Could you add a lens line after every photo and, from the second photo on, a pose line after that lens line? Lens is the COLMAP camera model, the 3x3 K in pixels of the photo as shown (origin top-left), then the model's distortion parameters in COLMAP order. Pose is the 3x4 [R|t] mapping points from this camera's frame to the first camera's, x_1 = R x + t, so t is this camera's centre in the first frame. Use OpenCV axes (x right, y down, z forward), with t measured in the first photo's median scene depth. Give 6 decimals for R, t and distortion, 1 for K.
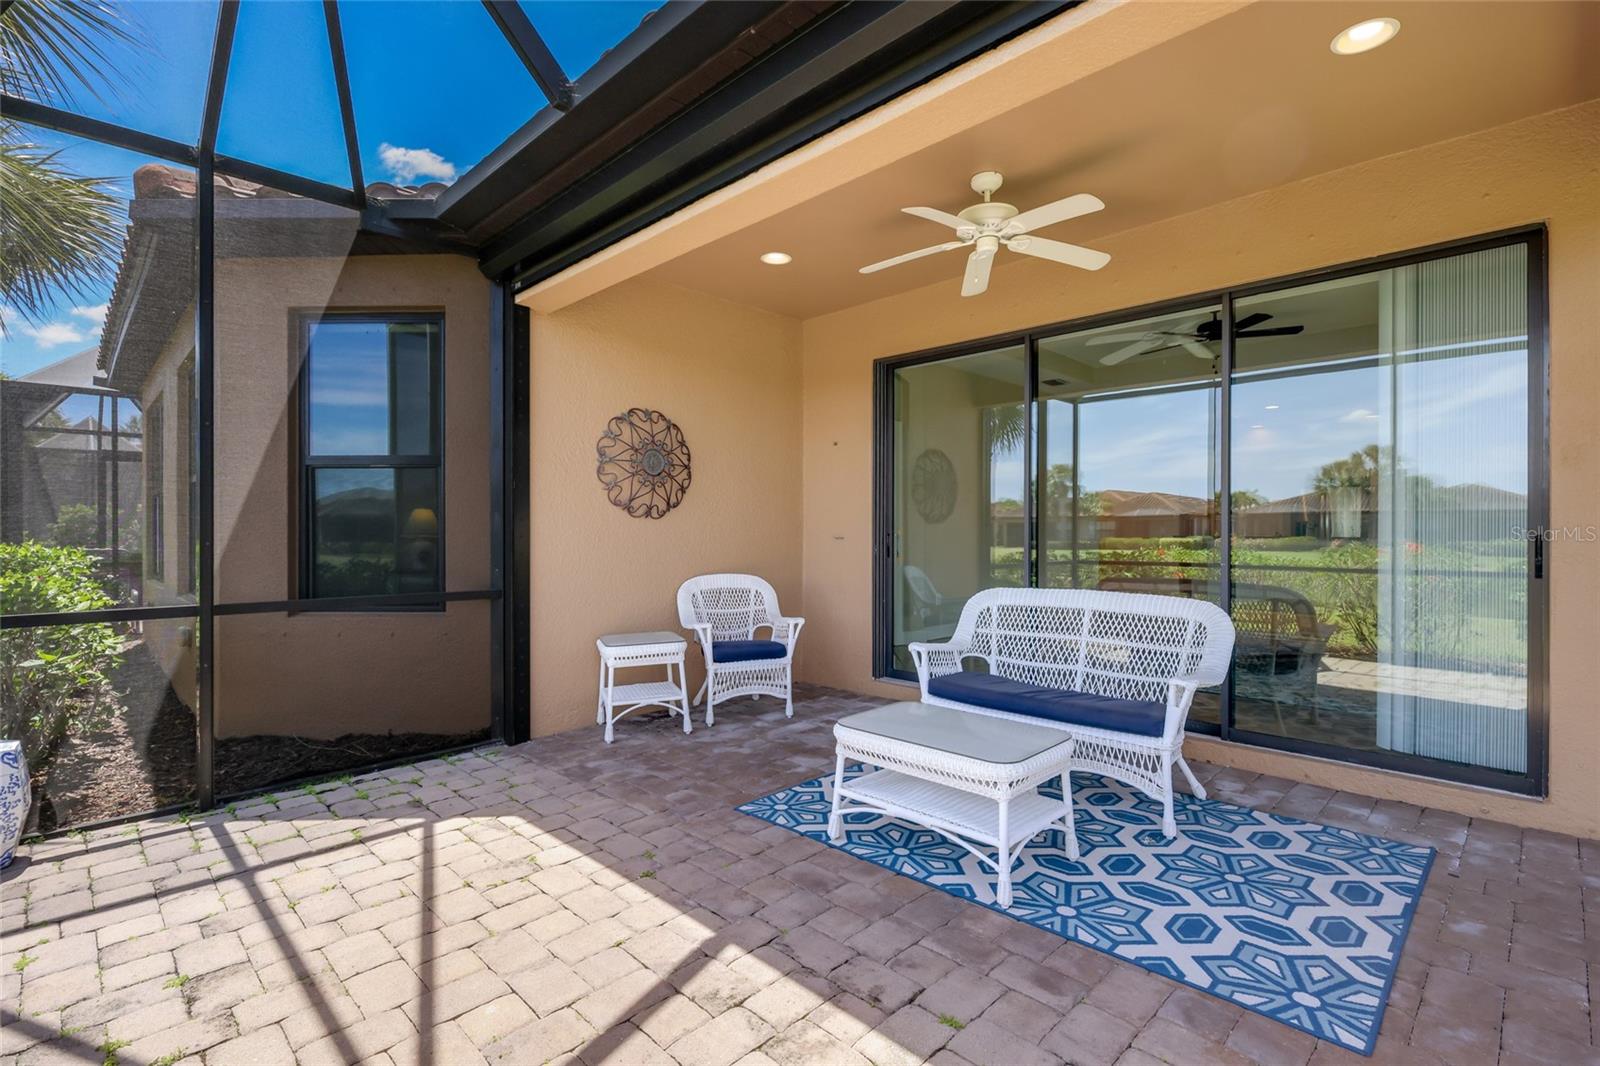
lens RADIAL K [[747.0, 0, 808.2], [0, 747.0, 530.8], [0, 0, 1]] dist [0.002865, -0.000976]
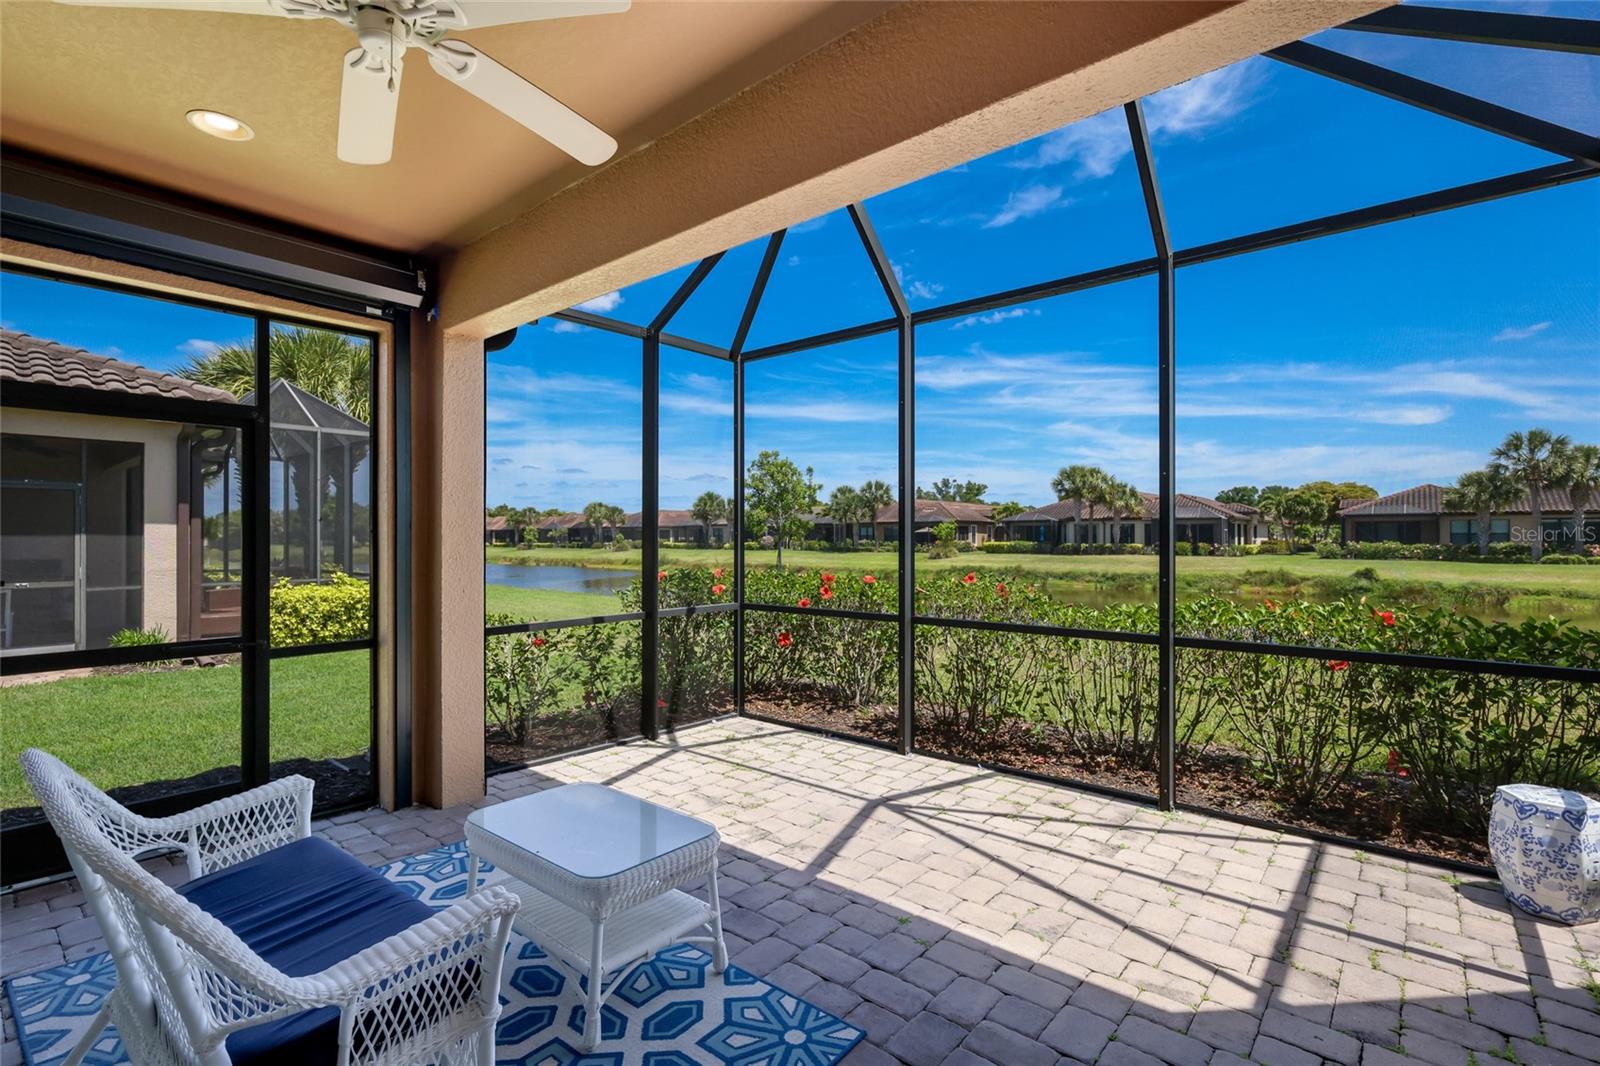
lens RADIAL K [[739.6, 0, 795.4], [0, 739.6, 538.2], [0, 0, 1]] dist [0.000749, -0.000902]
pose [[-0.997014, 0.003958, -0.077119, 0.014101], [0.003434, 0.999970, 0.006925, -0.080695], [0.077145, 0.006639, -0.996998, 1.959879]]
